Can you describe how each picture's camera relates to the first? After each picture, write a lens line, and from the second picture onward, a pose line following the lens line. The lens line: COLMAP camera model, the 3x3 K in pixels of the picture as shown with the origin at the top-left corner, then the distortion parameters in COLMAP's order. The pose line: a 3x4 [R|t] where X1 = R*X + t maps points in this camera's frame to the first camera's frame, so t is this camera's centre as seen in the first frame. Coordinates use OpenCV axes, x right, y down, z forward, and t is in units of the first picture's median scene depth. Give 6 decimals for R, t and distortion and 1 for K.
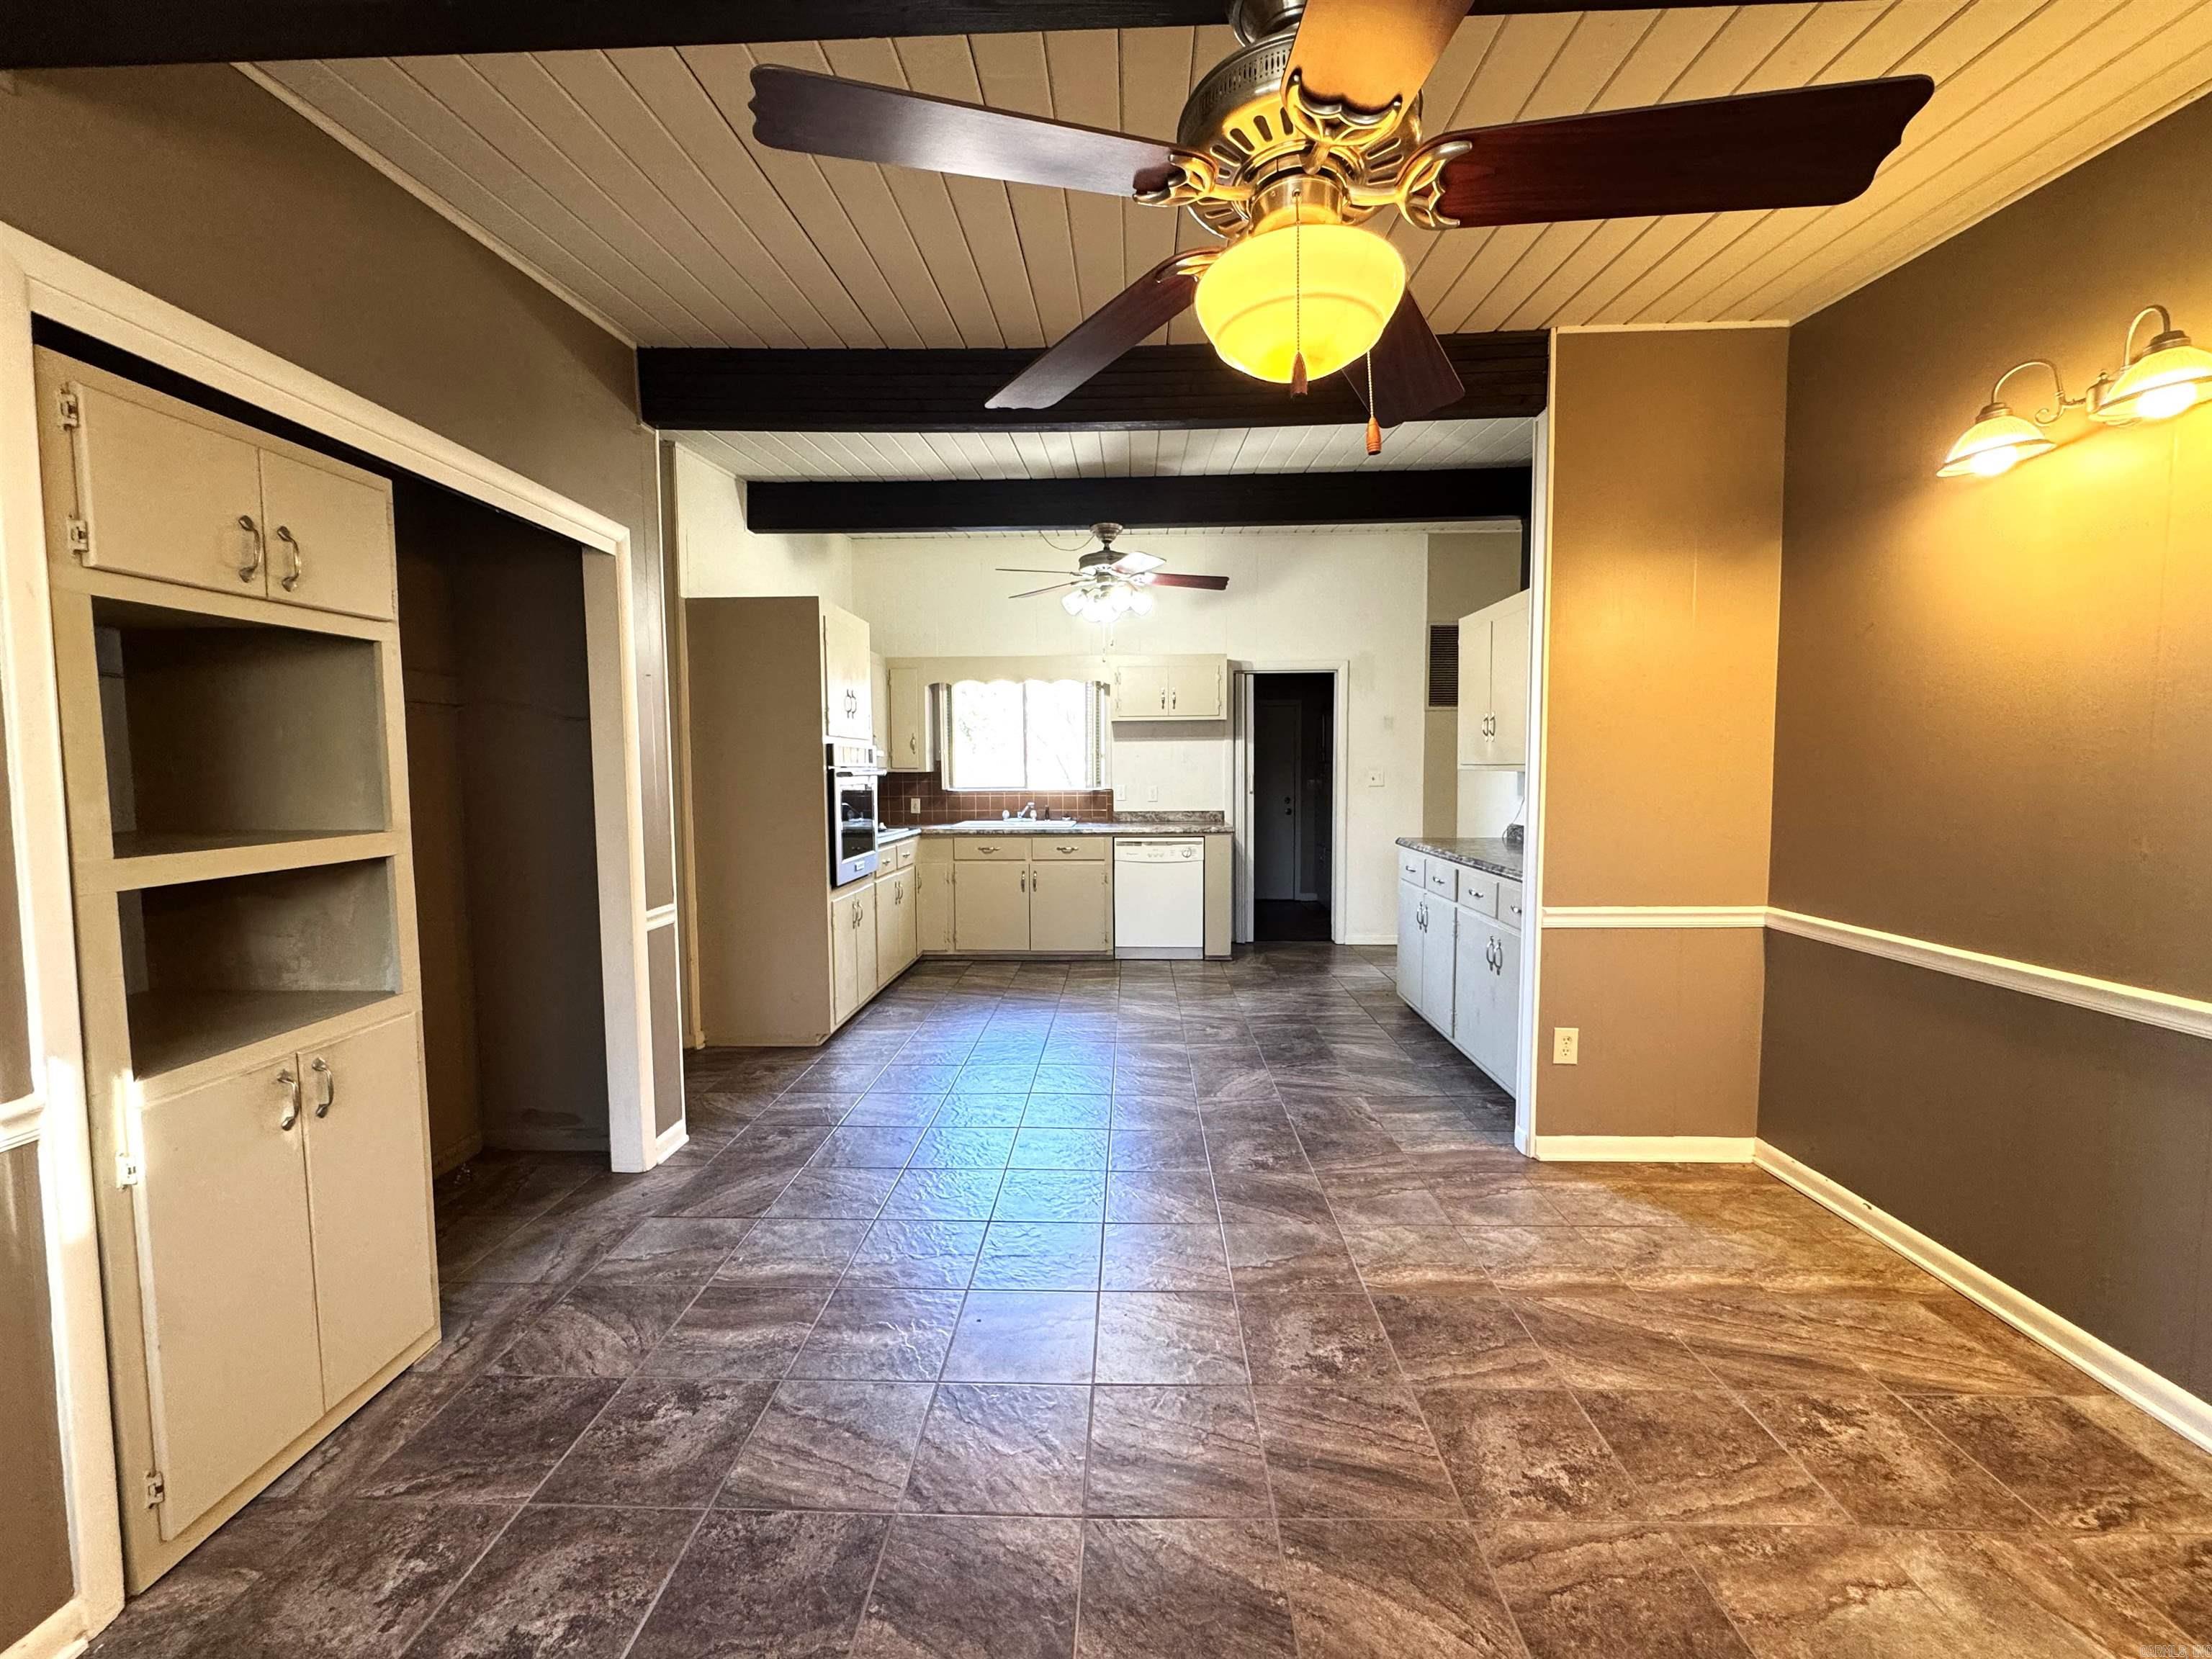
lens RADIAL K [[886.9, 0, 1107.9], [0, 886.9, 820.9], [0, 0, 1]] dist [-0.000530, -0.000095]
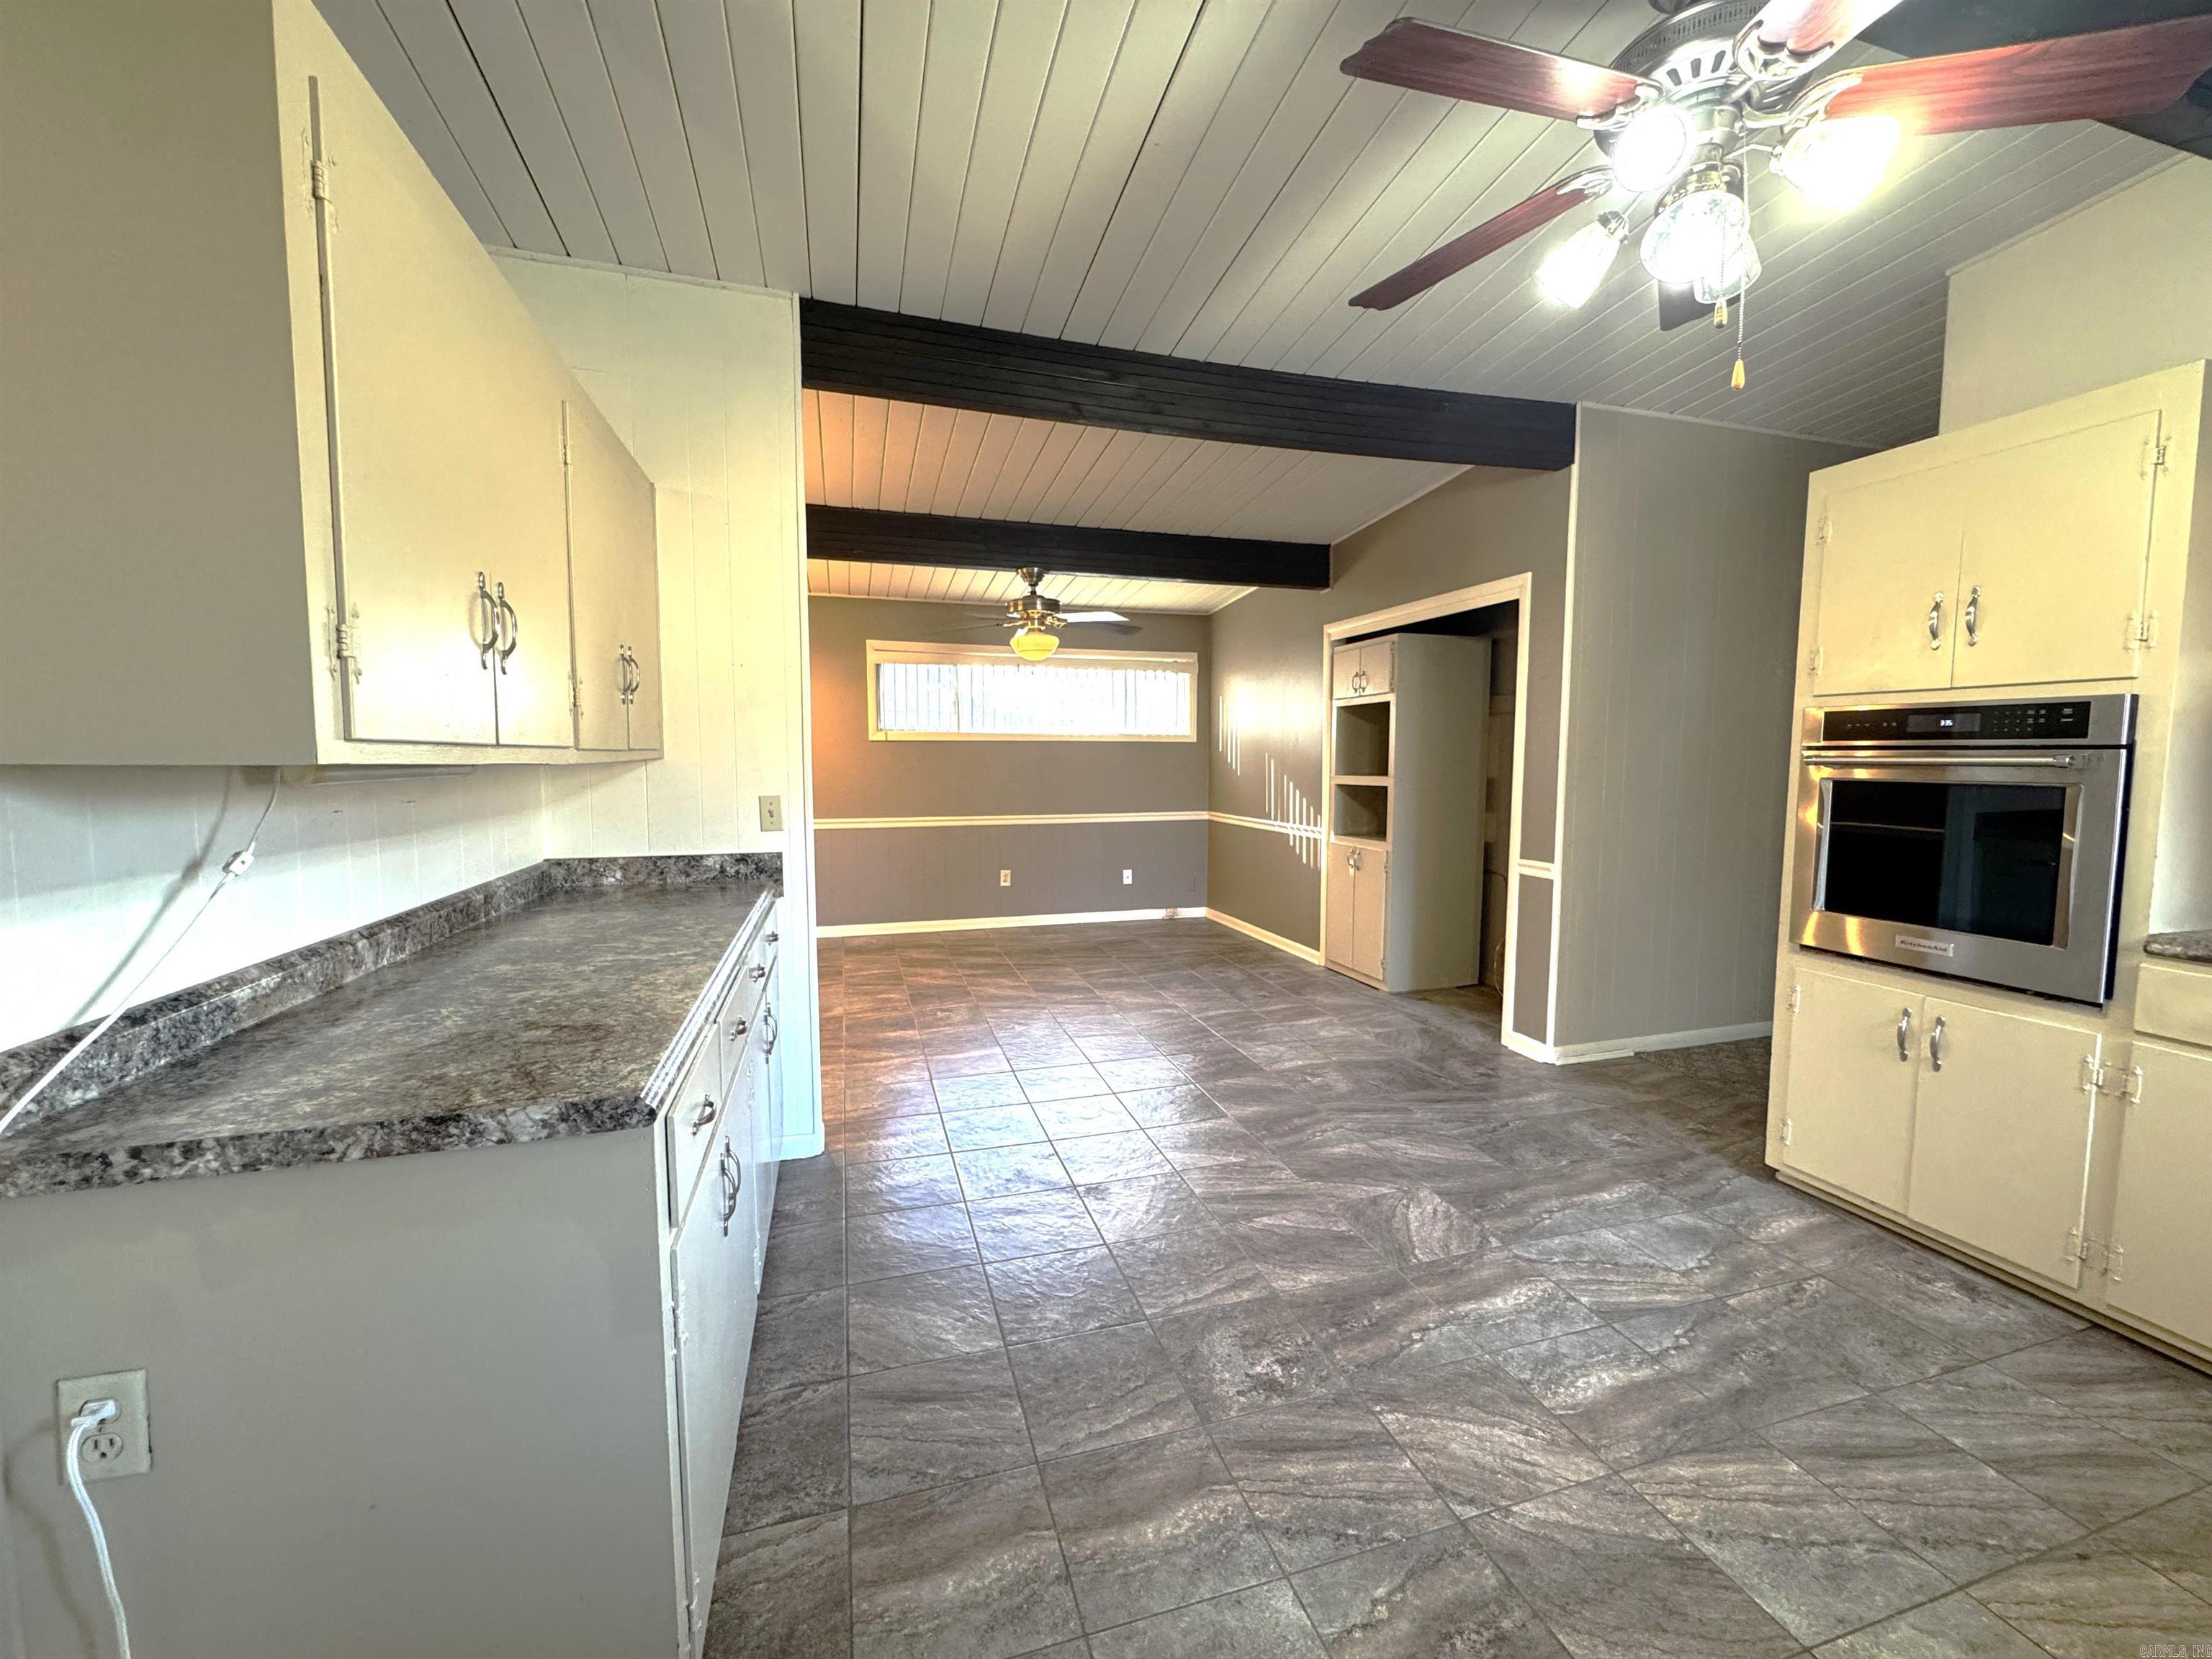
lens RADIAL K [[886.9, 0, 1109.1], [0, 886.9, 830.1], [0, 0, 1]] dist [-0.000530, -0.000095]
pose [[-0.948105, 0.029817, -0.316557, 0.759338], [-0.016699, 0.989550, 0.143222, -0.189874], [0.317519, 0.141076, -0.937699, 3.204393]]
